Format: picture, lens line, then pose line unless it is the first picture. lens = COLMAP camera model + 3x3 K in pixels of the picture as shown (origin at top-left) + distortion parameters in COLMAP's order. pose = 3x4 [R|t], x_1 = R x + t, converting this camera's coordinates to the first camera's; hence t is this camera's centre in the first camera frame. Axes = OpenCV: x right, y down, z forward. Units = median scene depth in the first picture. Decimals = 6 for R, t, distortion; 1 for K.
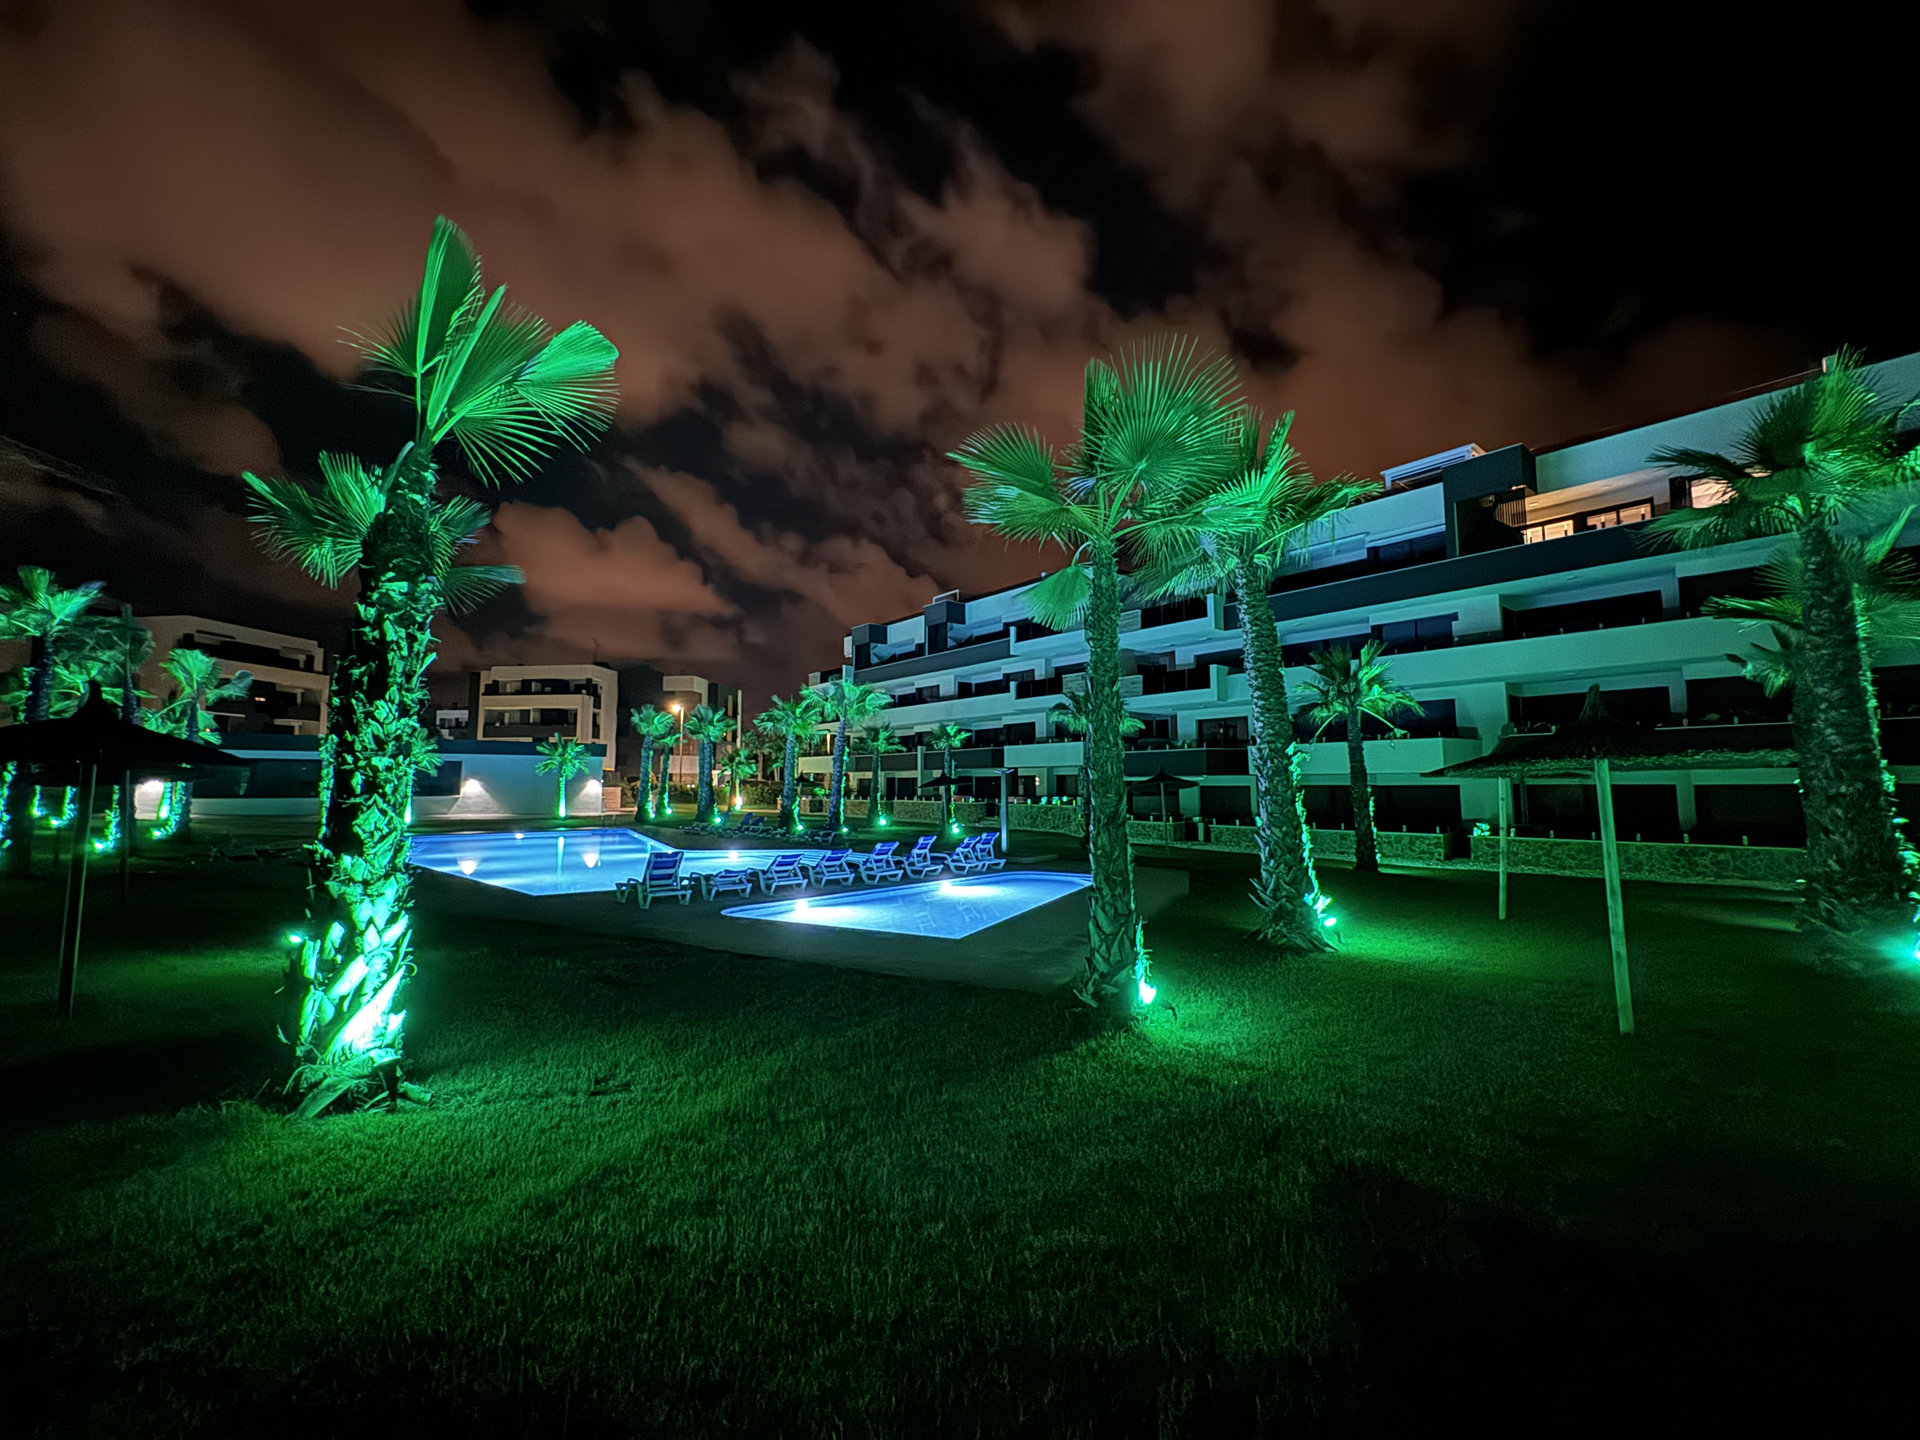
lens RADIAL K [[773.0, 0, 953.5], [0, 773.0, 708.2], [0, 0, 1]] dist [0.013528, 0.000092]
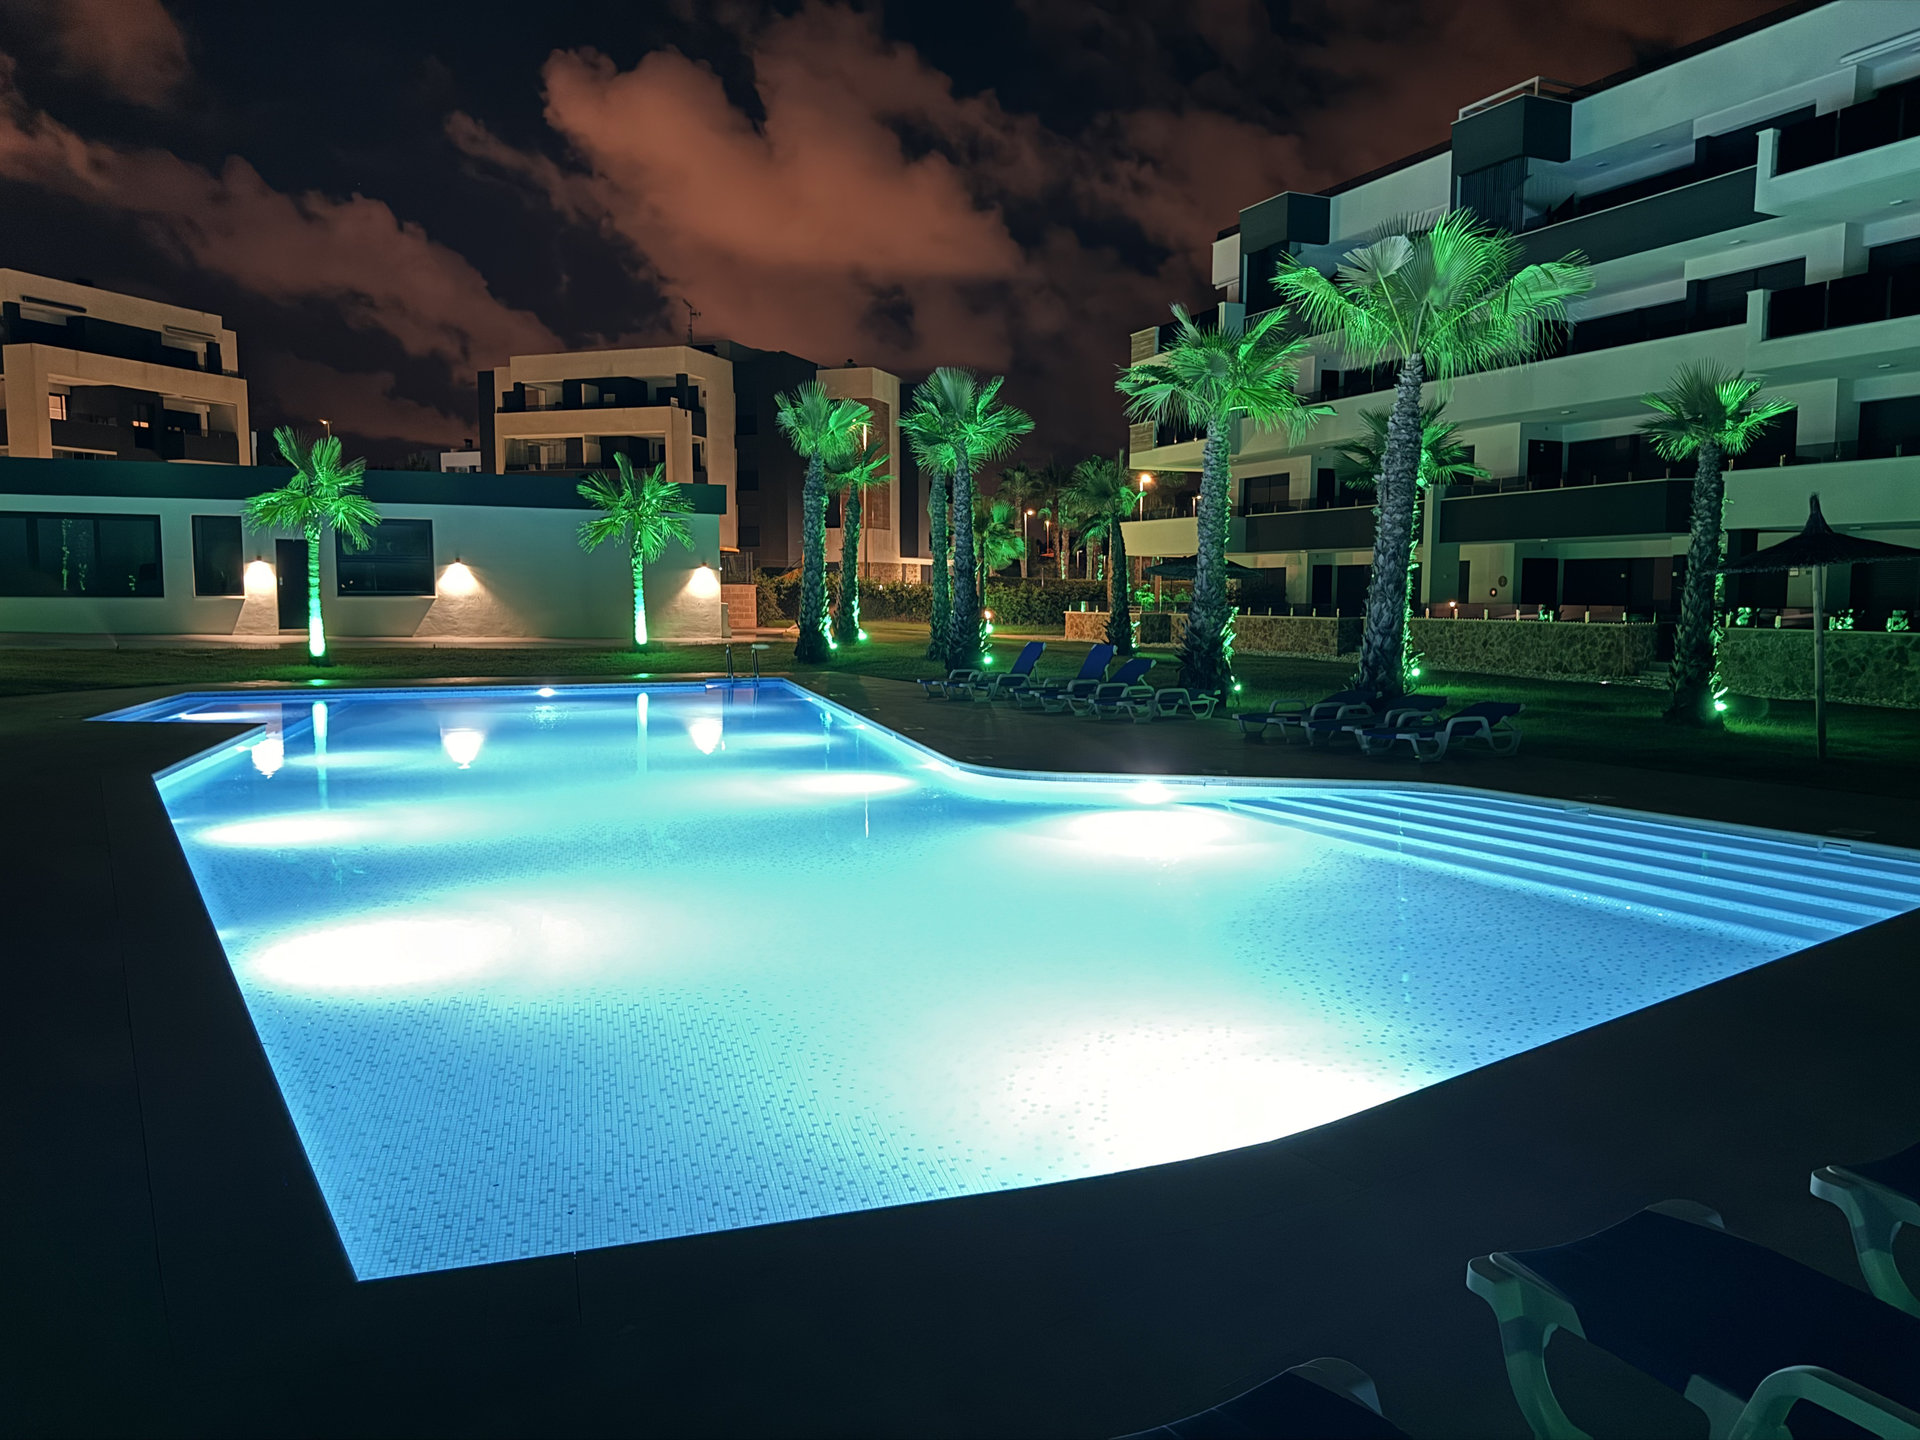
lens RADIAL K [[1335.1, 0, 963.6], [0, 1335.1, 723.9], [0, 0, 1]] dist [0.033363, -0.001789]
pose [[0.971439, 0.026880, -0.235763, -0.123388], [0.020162, 0.980620, 0.194877, 0.032237], [0.236432, -0.194064, 0.952071, 0.260474]]
